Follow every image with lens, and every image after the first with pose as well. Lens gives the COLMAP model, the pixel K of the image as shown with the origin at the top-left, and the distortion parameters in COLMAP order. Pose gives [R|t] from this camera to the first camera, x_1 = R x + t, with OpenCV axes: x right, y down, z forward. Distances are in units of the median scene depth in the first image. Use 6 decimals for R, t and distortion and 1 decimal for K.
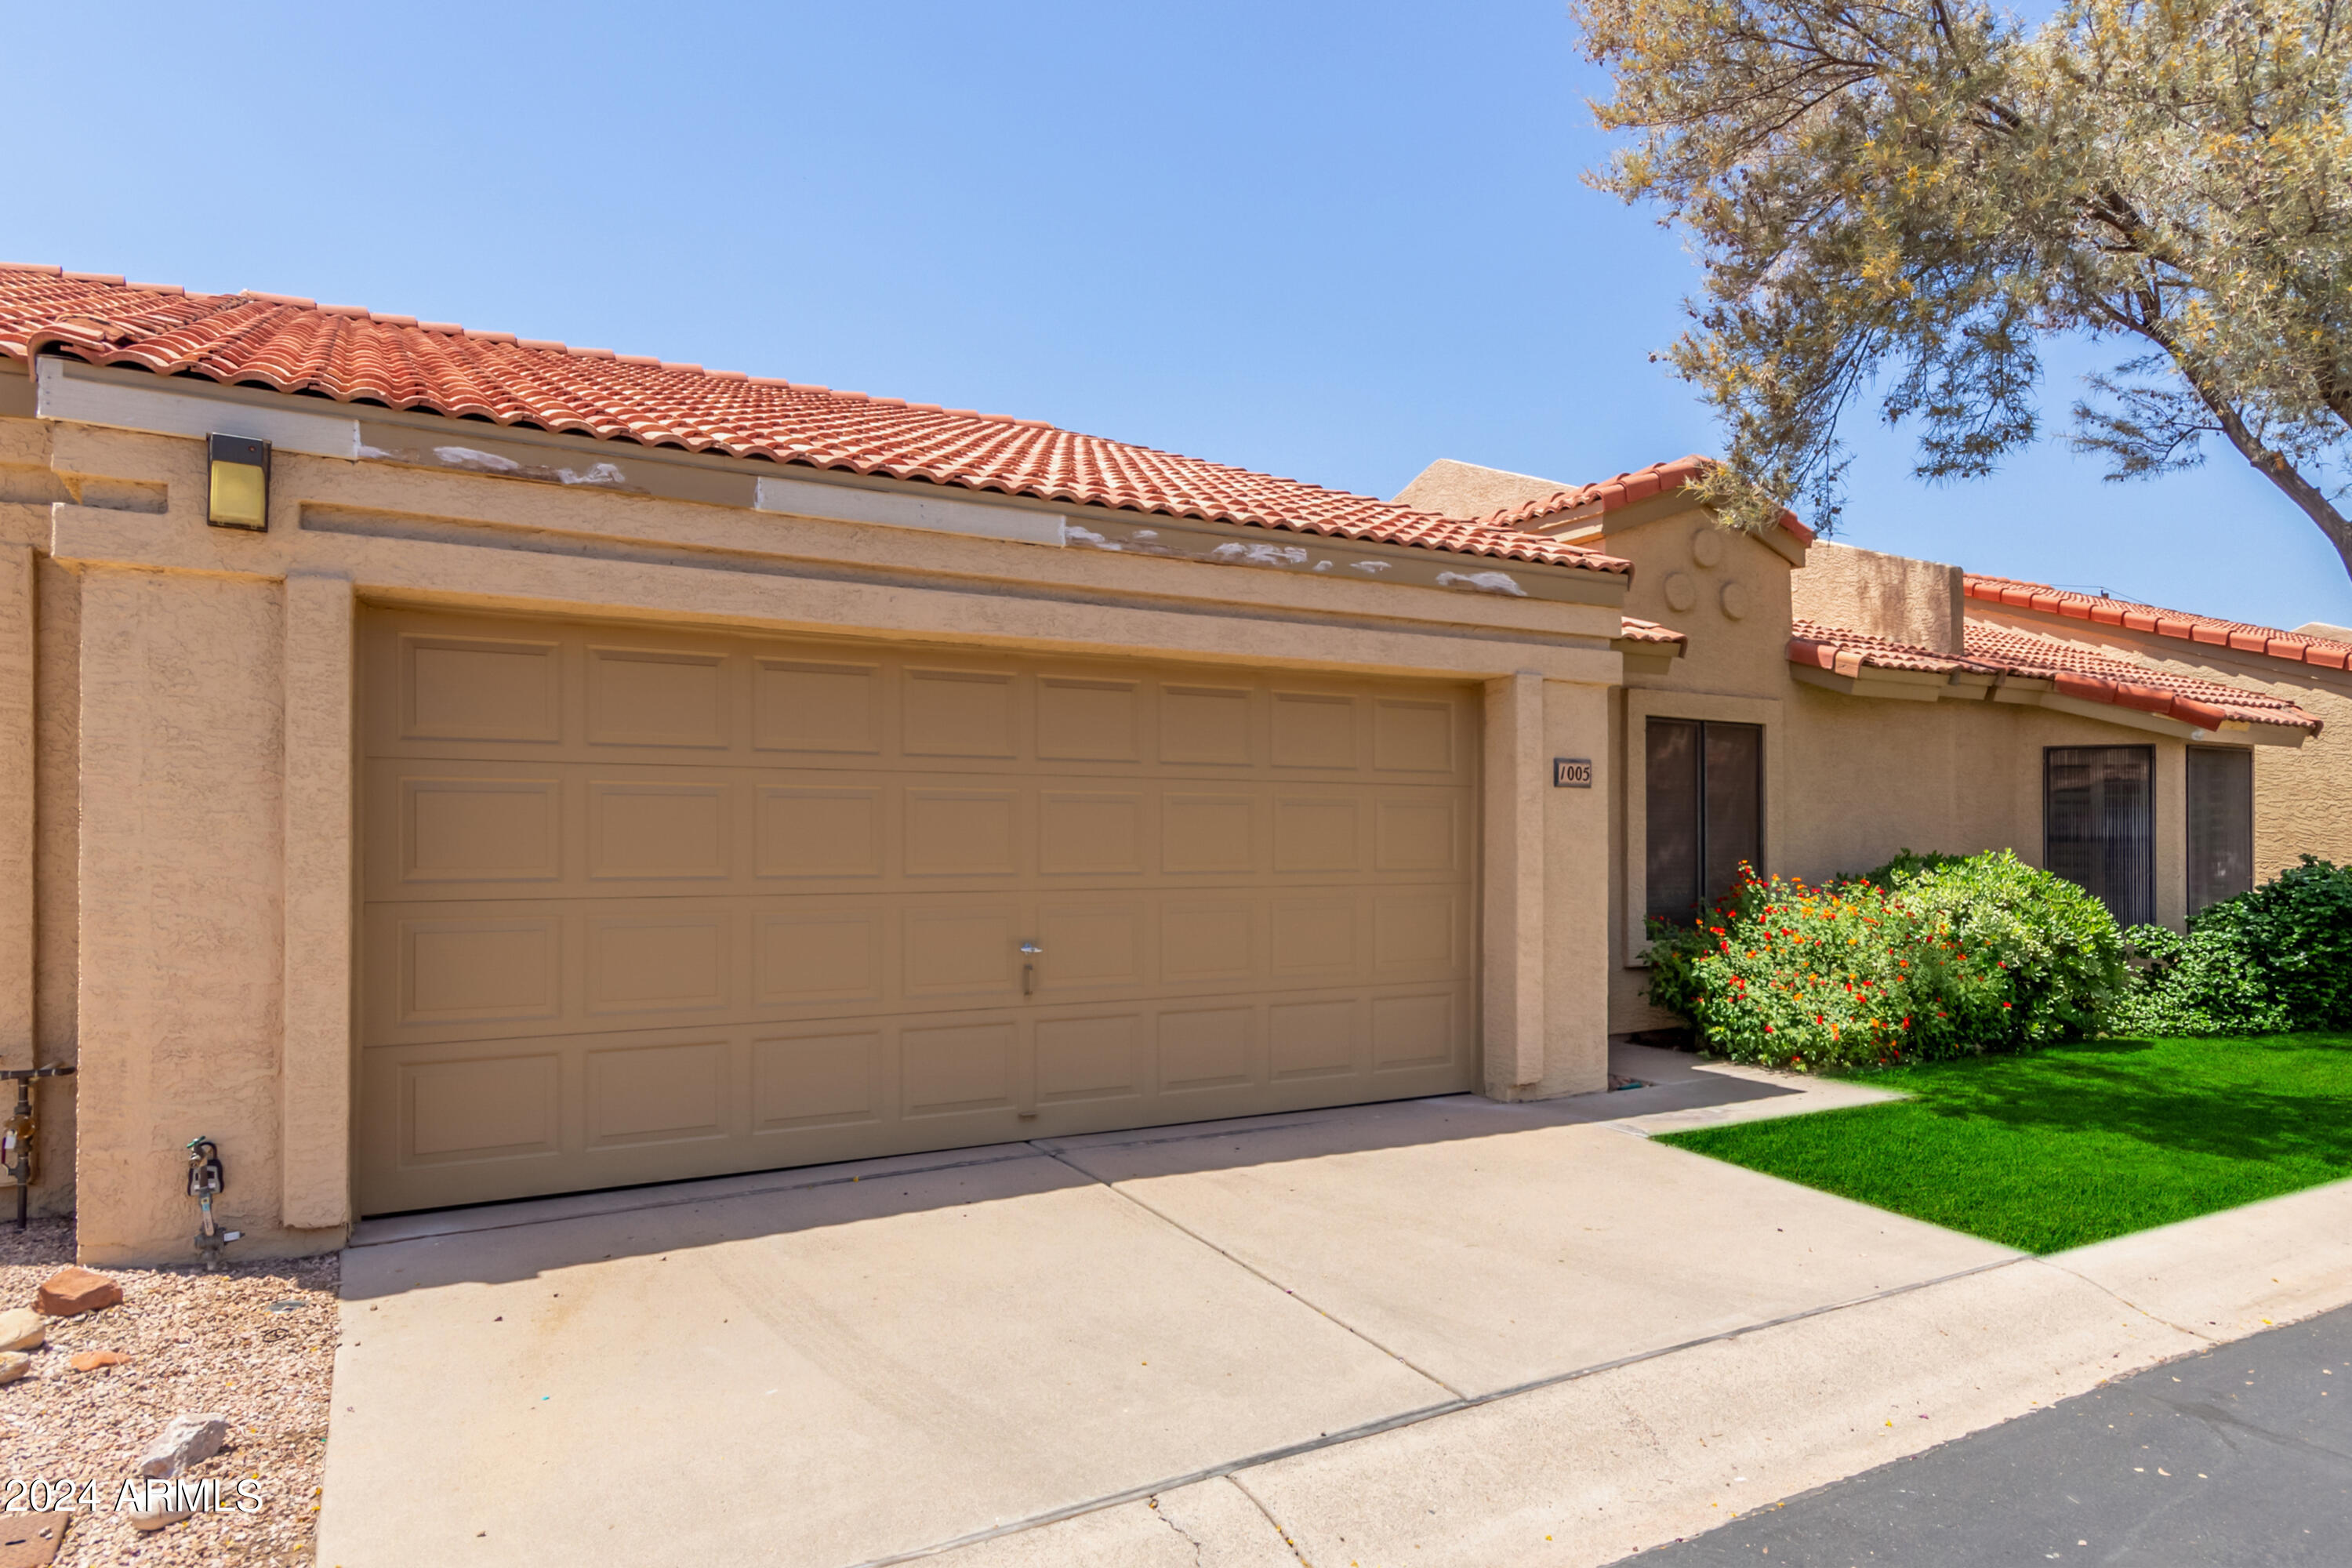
lens RADIAL K [[1449.9, 0, 1292.2], [0, 1449.9, 850.1], [0, 0, 1]] dist [0.001567, 0.002543]
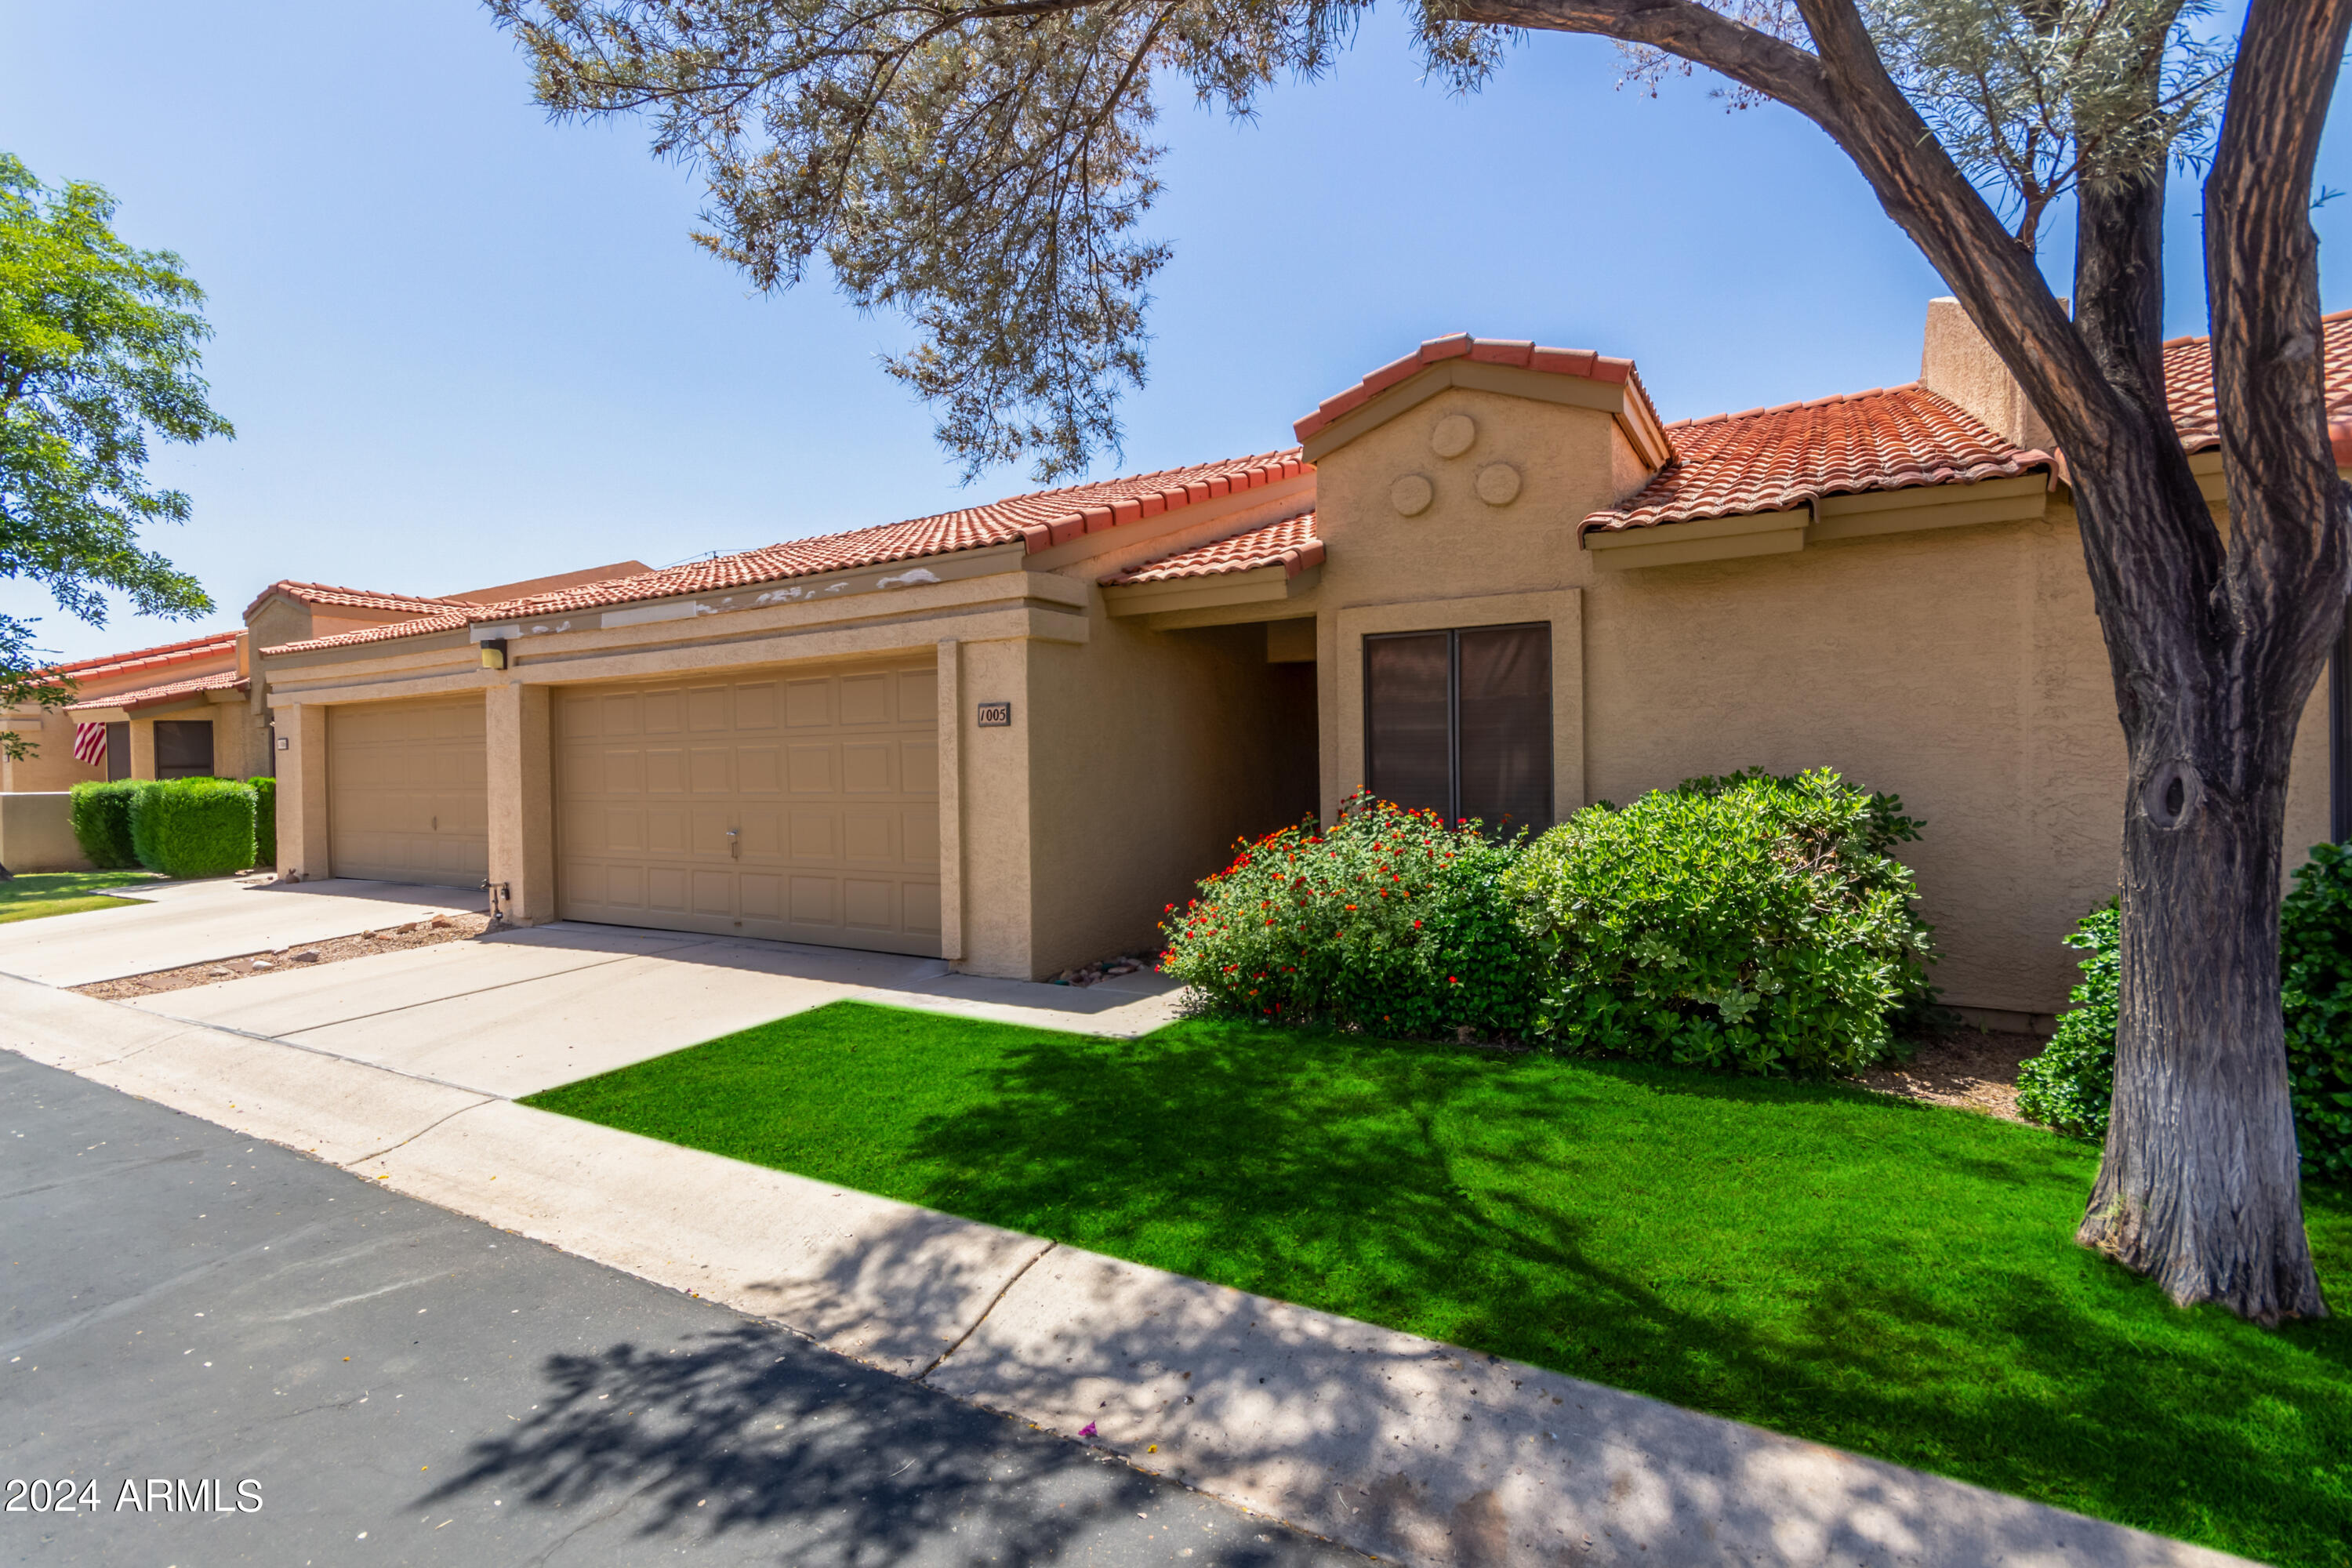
lens RADIAL K [[1094.6, 0, 1182.2], [0, 1094.6, 782.8], [0, 0, 1]] dist [0.008170, 0.000360]
pose [[0.457817, 0.005152, -0.889031, 1.230132], [0.012355, 0.999850, 0.012157, -0.005620], [0.888961, -0.016550, 0.457685, 0.809879]]
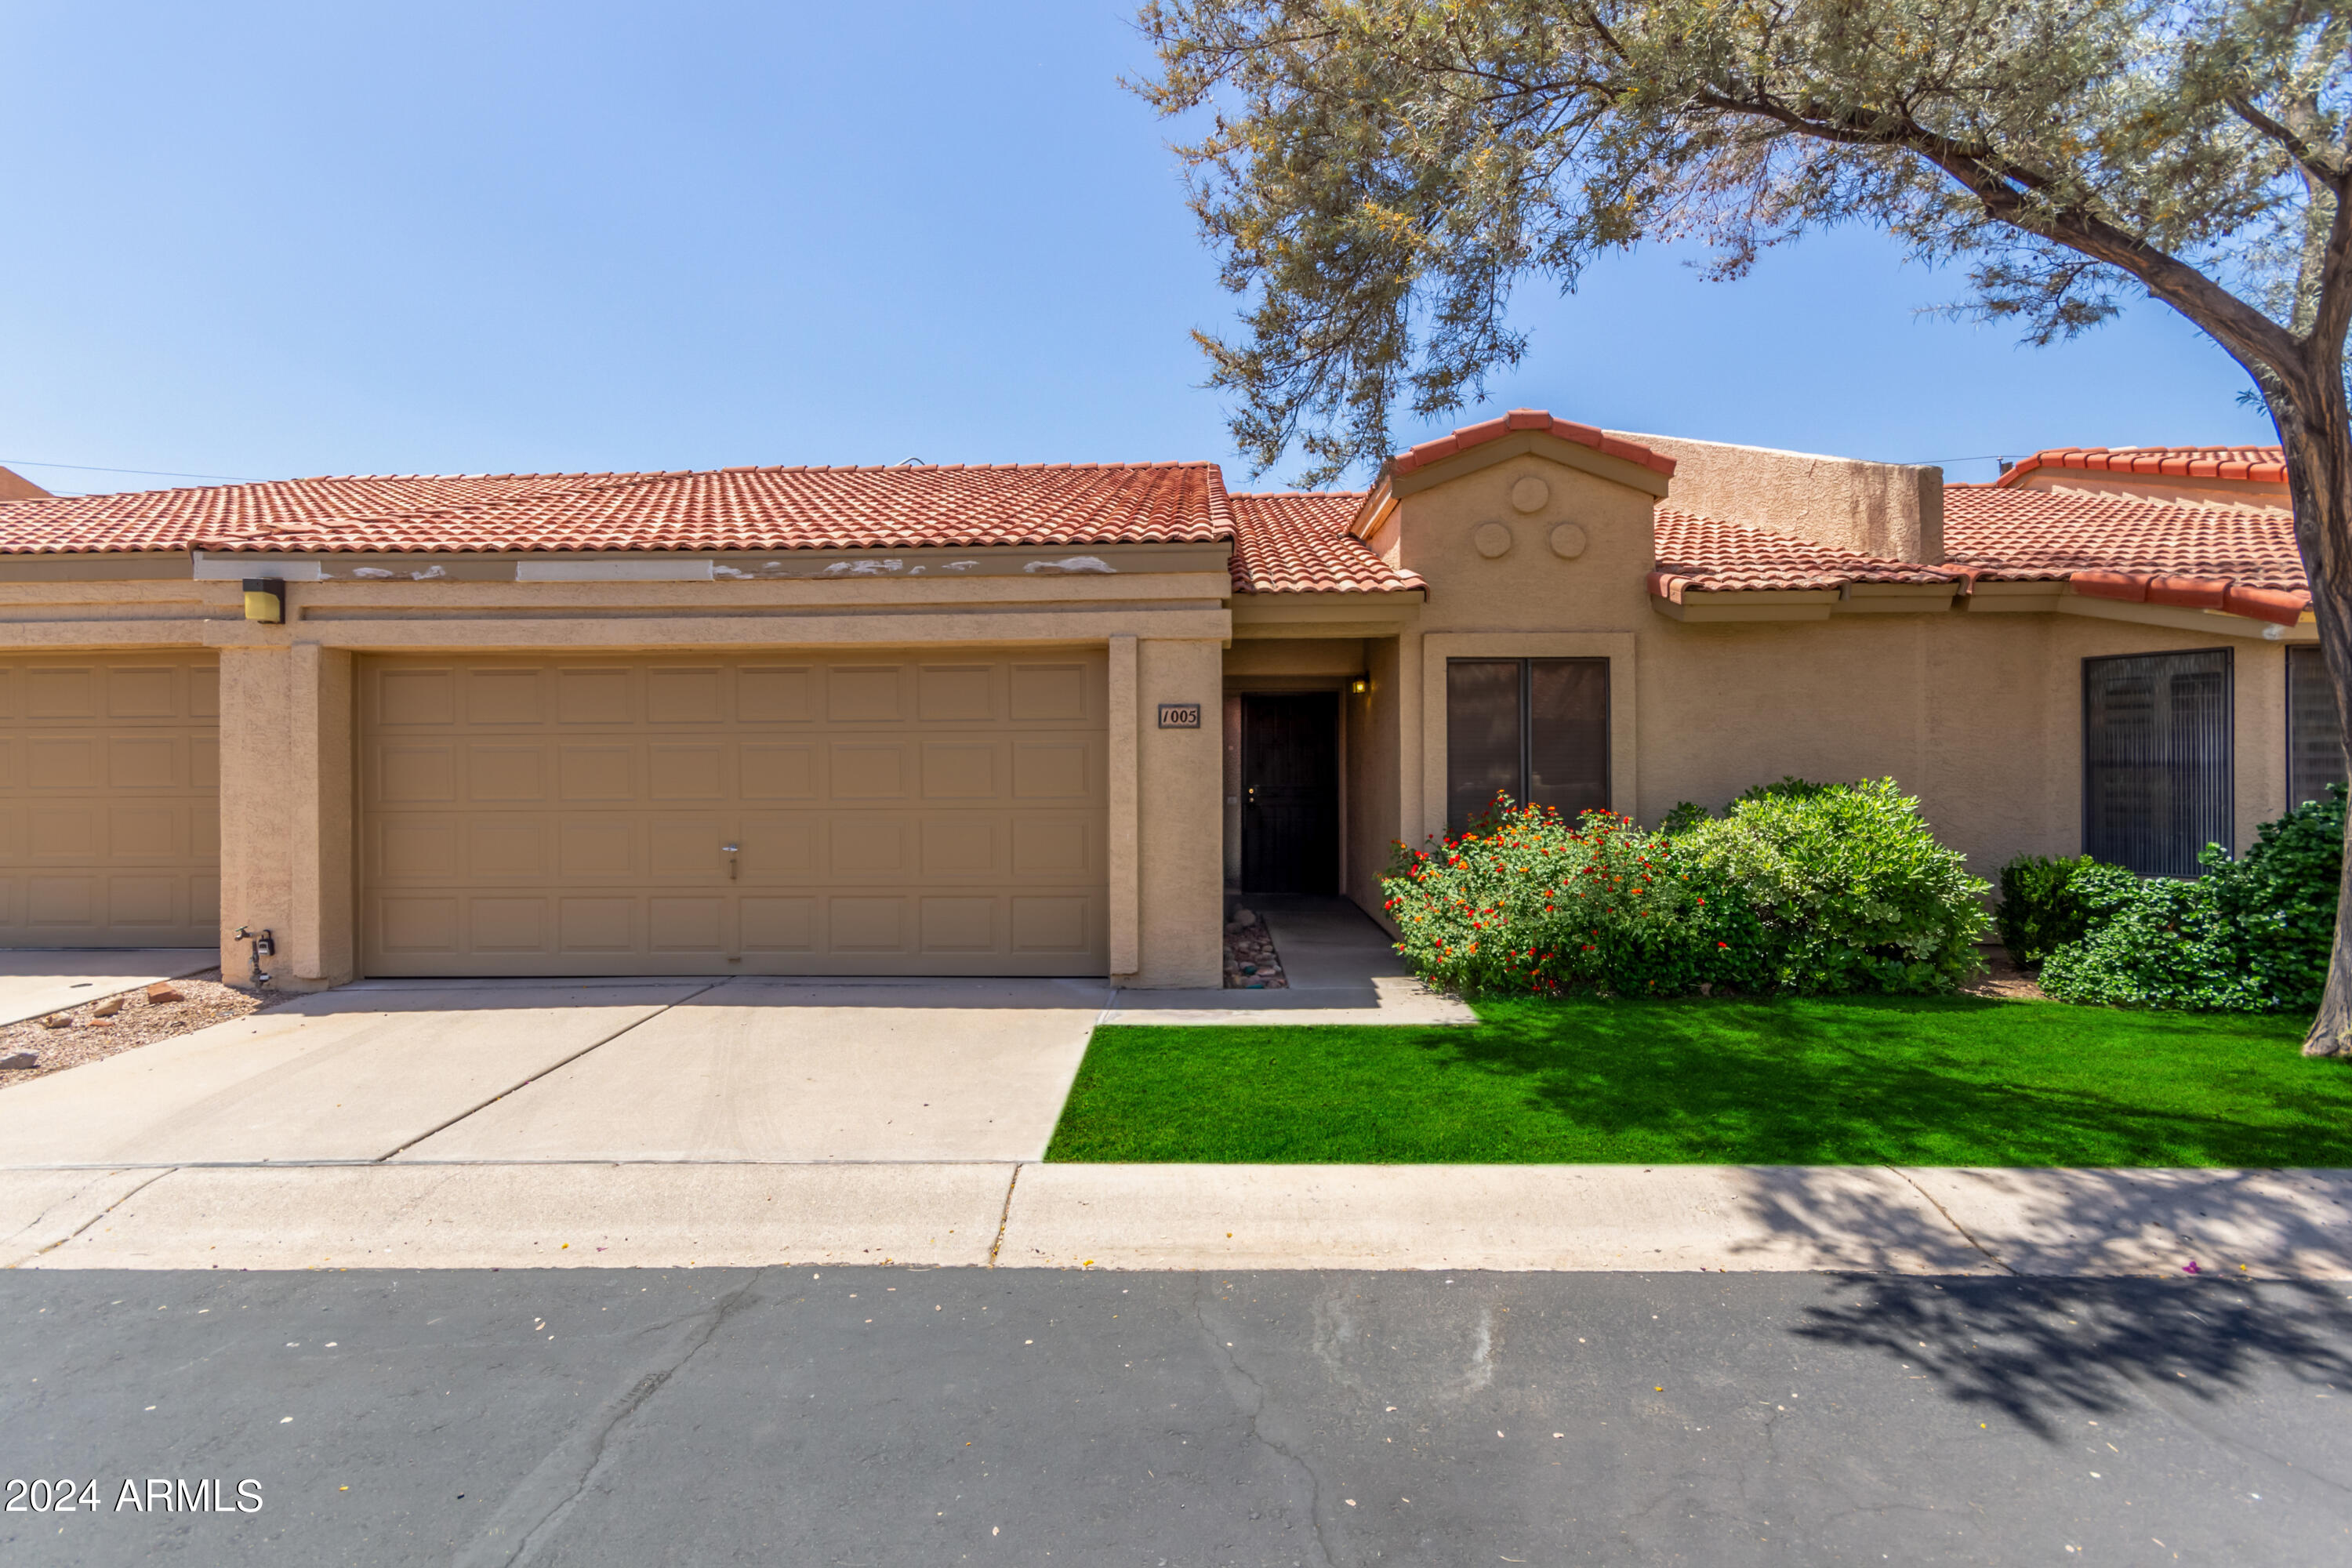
lens RADIAL K [[1094.6, 0, 1182.2], [0, 1094.6, 782.8], [0, 0, 1]] dist [0.008170, 0.000360]
pose [[0.835807, -0.001316, -0.549022, 0.776106], [0.003908, 0.999986, 0.003552, -0.002167], [0.549010, -0.005114, 0.835800, 0.285229]]
